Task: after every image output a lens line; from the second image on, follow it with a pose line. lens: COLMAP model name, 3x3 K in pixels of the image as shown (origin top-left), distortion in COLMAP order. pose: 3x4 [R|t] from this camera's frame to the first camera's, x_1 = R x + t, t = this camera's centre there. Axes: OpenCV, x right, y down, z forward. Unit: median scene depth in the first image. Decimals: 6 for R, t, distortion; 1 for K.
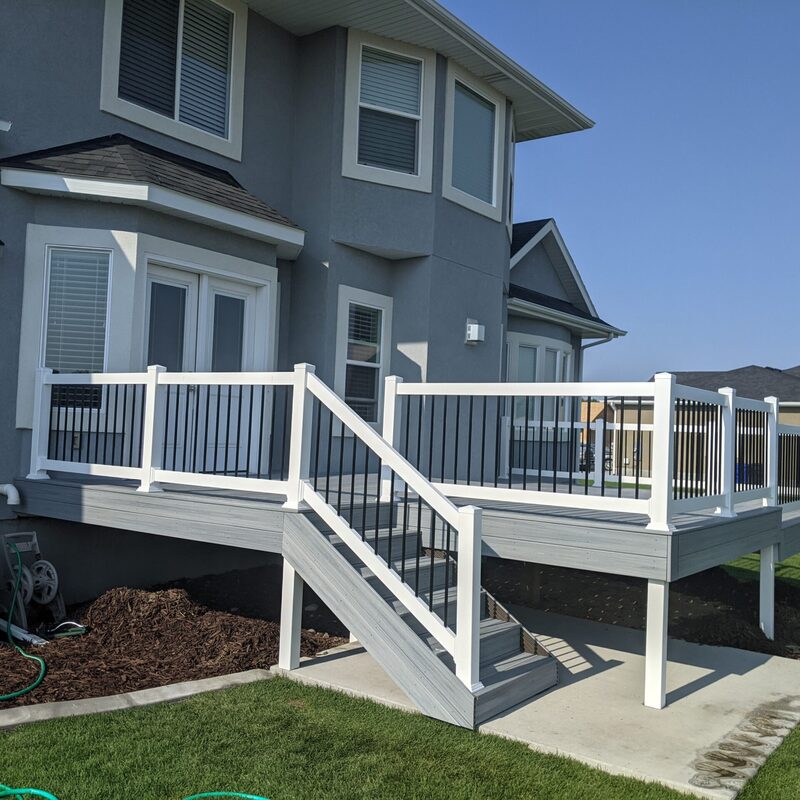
lens RADIAL K [[859.2, 0, 382.7], [0, 859.2, 398.9], [0, 0, 1]] dist [0.085642, -0.191241]
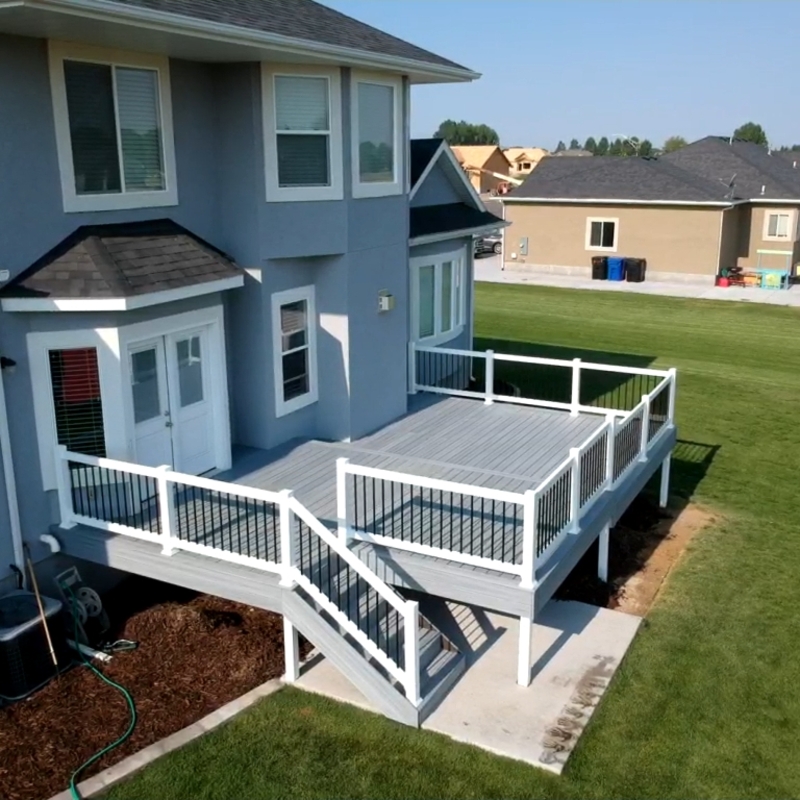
lens RADIAL K [[887.7, 0, 400.0], [0, 887.7, 400.0], [0, 0, 1]] dist [-0.023031, -0.027416]
pose [[0.987933, -0.085141, 0.129379, -0.075564], [0.043087, 0.953458, 0.298431, -0.567345], [-0.148766, -0.289255, 0.945622, -0.334454]]
